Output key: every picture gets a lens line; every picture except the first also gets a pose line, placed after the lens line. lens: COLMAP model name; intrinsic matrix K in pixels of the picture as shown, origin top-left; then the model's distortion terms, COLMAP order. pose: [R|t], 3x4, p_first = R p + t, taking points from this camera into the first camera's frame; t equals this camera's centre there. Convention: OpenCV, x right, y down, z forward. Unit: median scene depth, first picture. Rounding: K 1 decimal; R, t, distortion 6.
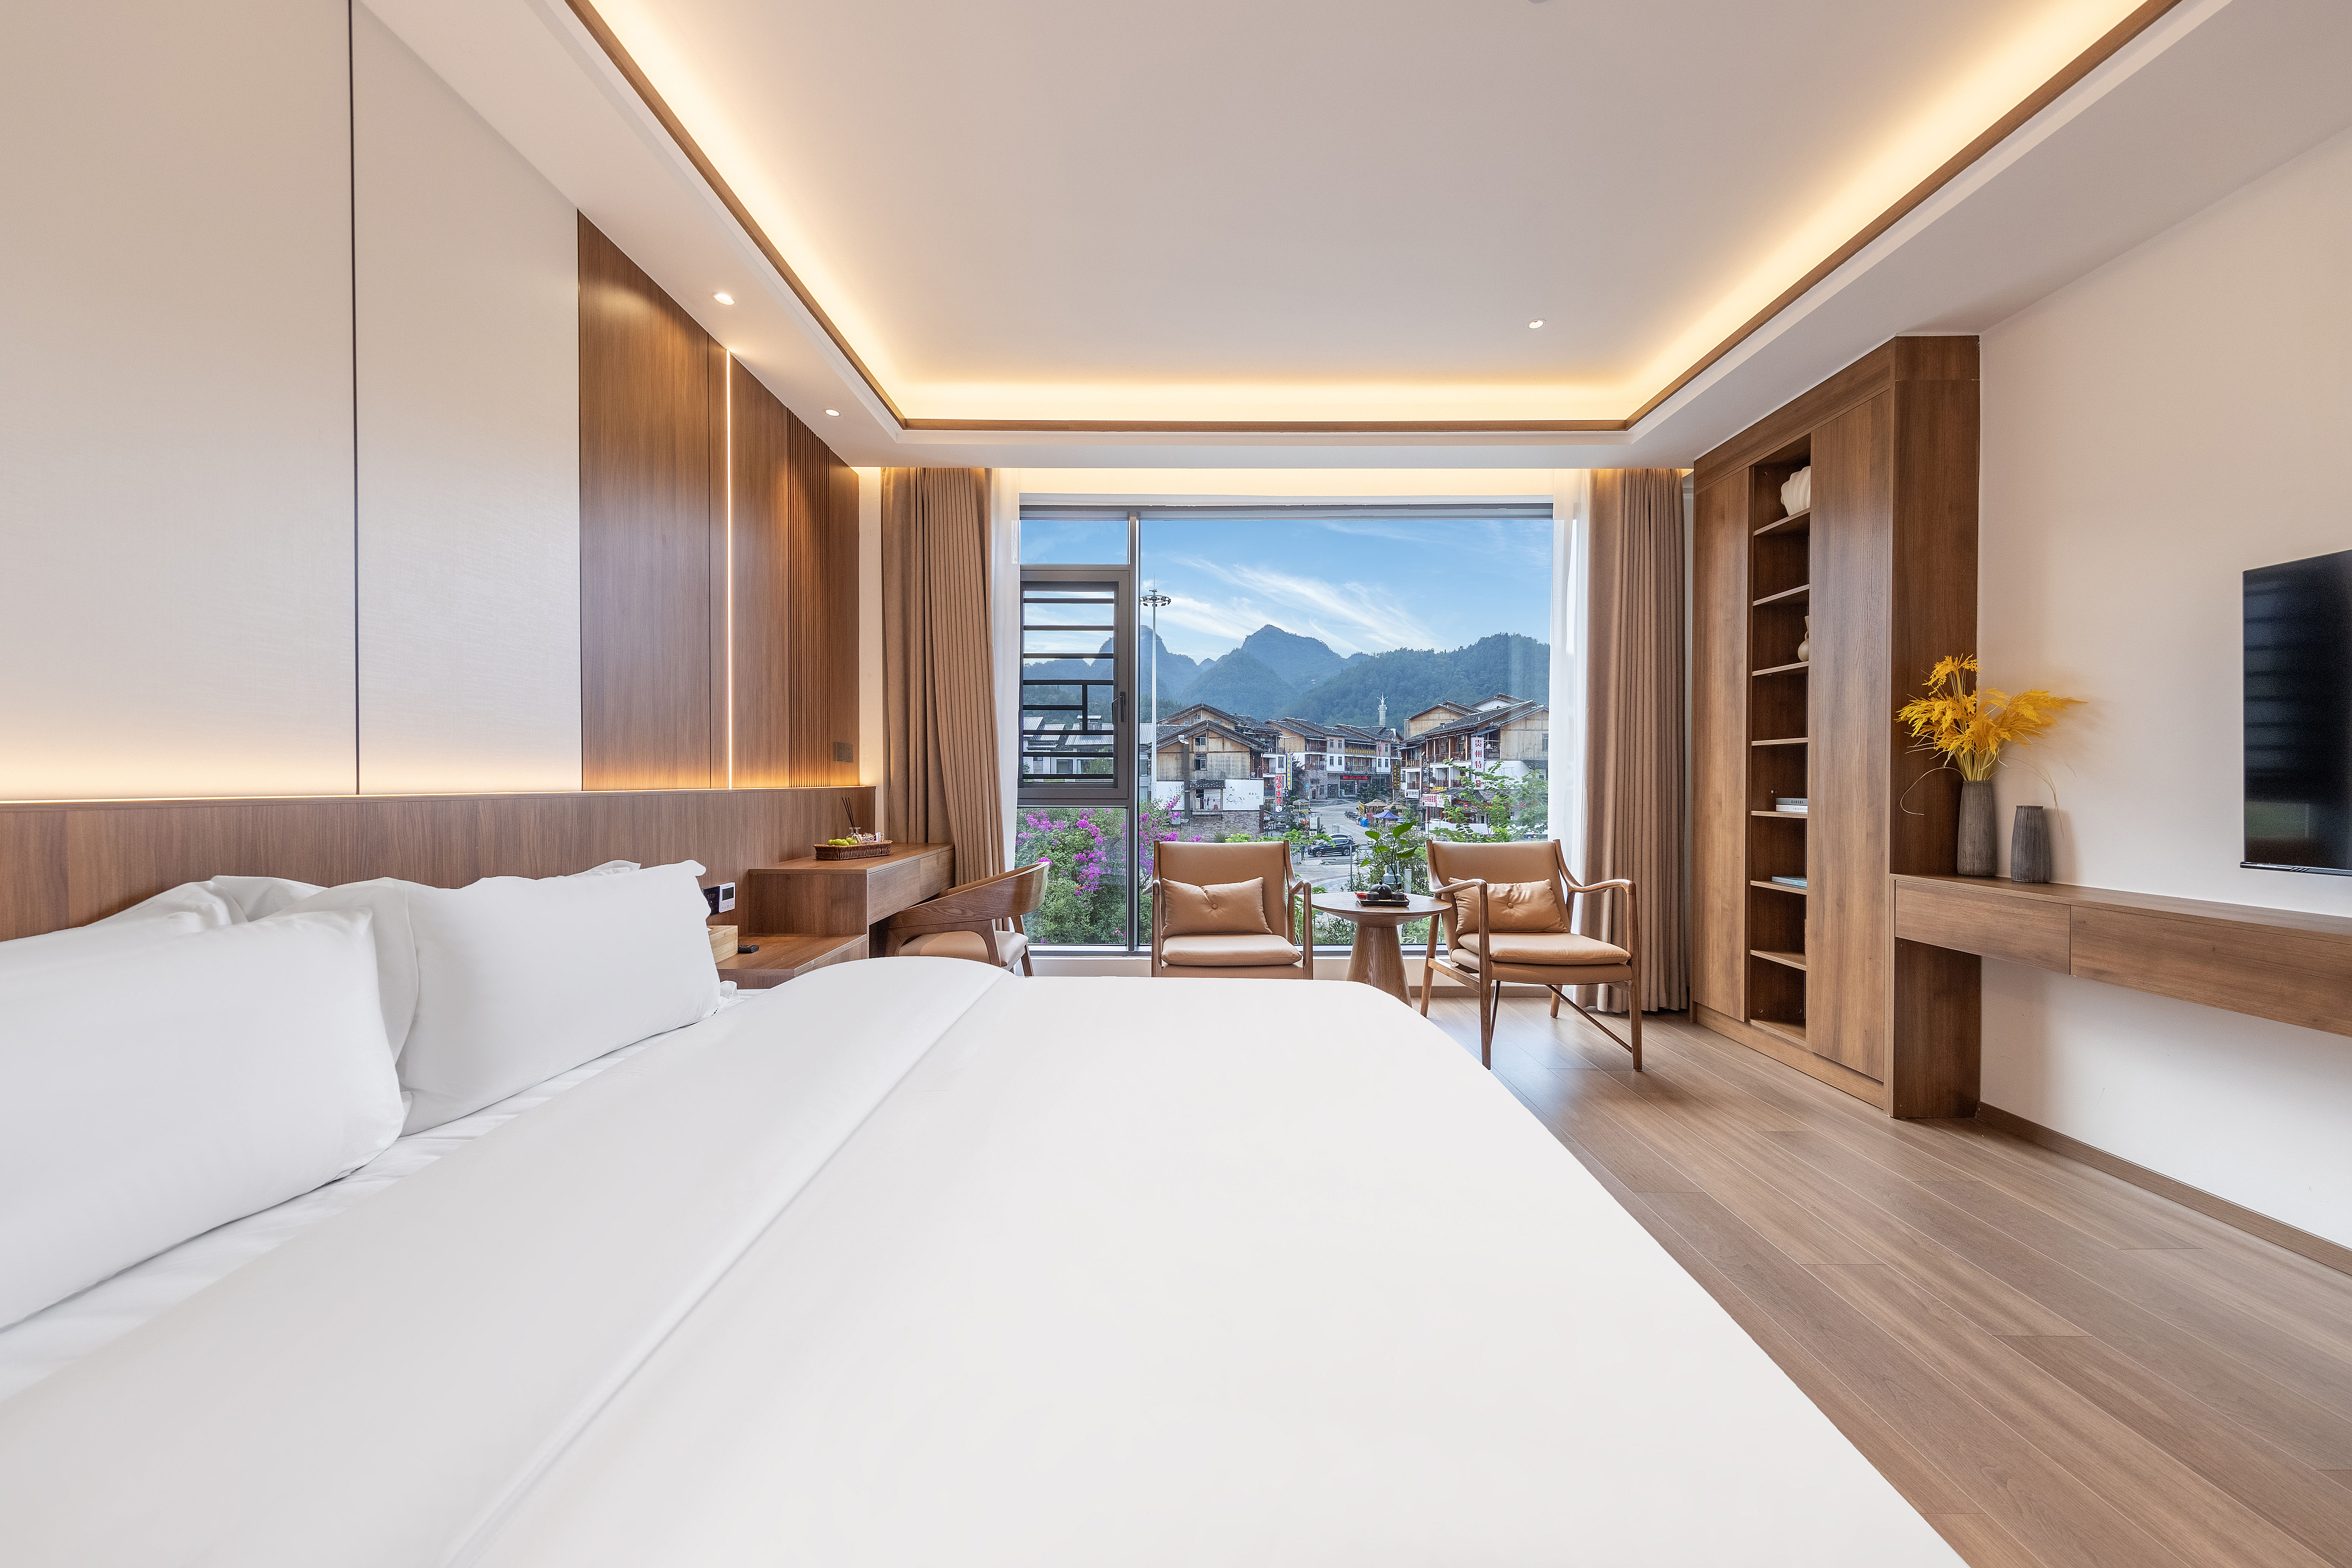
lens RADIAL K [[824.0, 0, 1176.0], [0, 824.0, 784.0], [0, 0, 1]] dist [-0.000090, -0.000024]
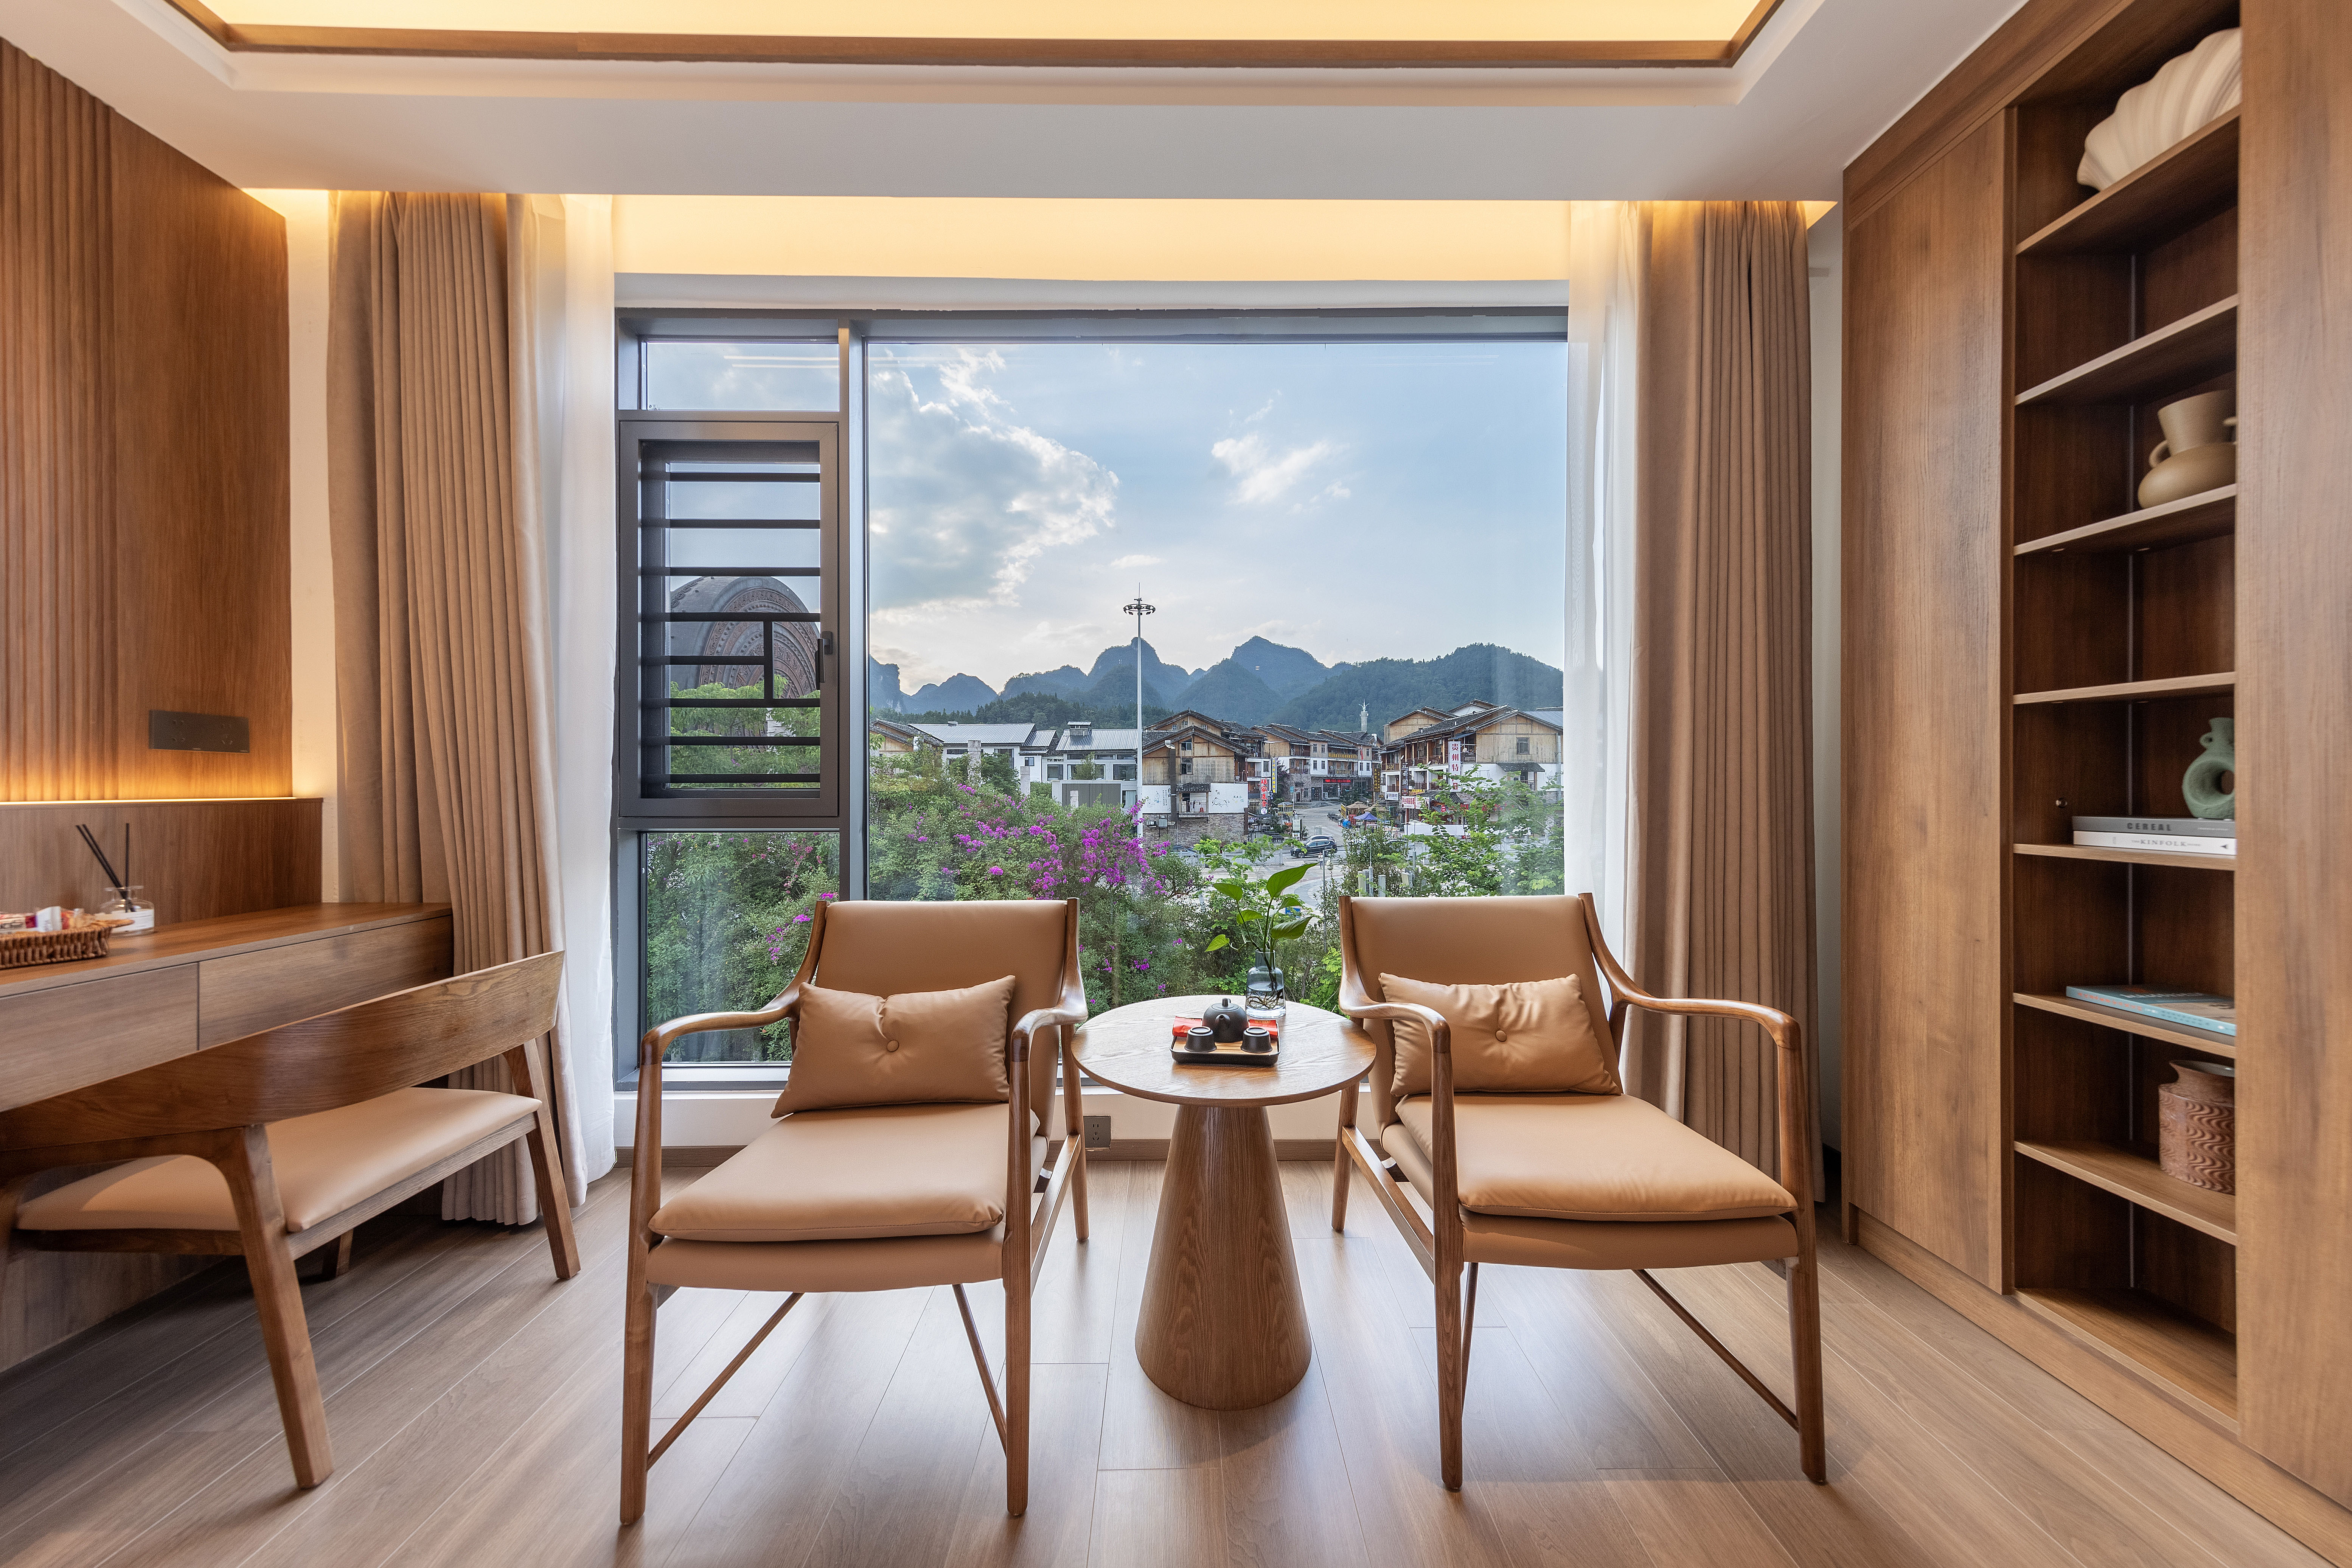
lens RADIAL K [[784.6, 0, 1176.0], [0, 784.6, 784.0], [0, 0, 1]] dist [0.000787, 0.000063]
pose [[0.999946, -0.004706, 0.009226, 0.192953], [0.004749, 0.999978, -0.004696, -0.001500], [-0.009203, 0.004739, 0.999946, 0.494118]]
